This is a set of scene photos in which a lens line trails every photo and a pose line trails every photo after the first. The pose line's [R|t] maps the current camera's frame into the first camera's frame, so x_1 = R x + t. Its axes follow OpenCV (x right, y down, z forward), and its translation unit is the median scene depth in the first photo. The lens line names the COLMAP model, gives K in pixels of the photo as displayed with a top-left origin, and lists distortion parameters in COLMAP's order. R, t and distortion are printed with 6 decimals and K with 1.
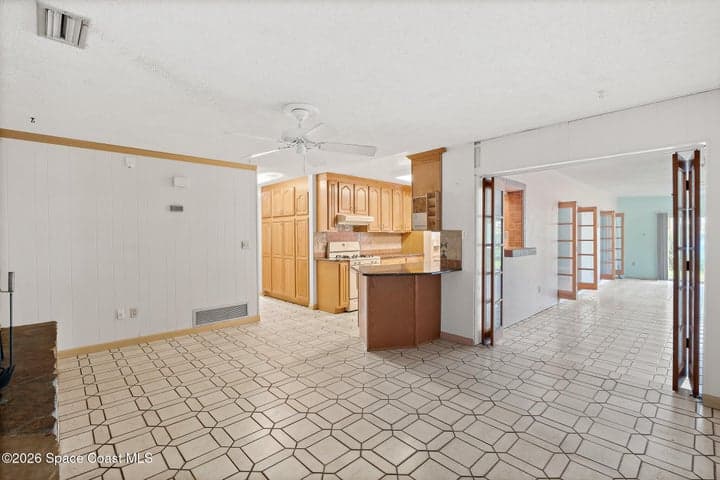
lens RADIAL K [[330.9, 0, 357.1], [0, 330.9, 234.0], [0, 0, 1]] dist [-0.003471, -0.000132]
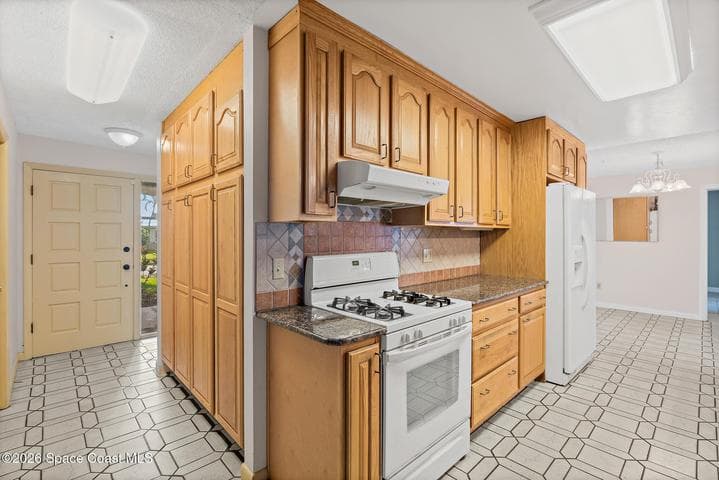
lens RADIAL K [[330.4, 0, 356.6], [0, 330.4, 234.0], [0, 0, 1]] dist [-0.003471, -0.000132]
pose [[0.999973, 0.005445, 0.004875, -0.042025], [-0.005446, 0.999985, 0.000196, 0.003533], [-0.004874, -0.000223, 0.999988, 0.678665]]
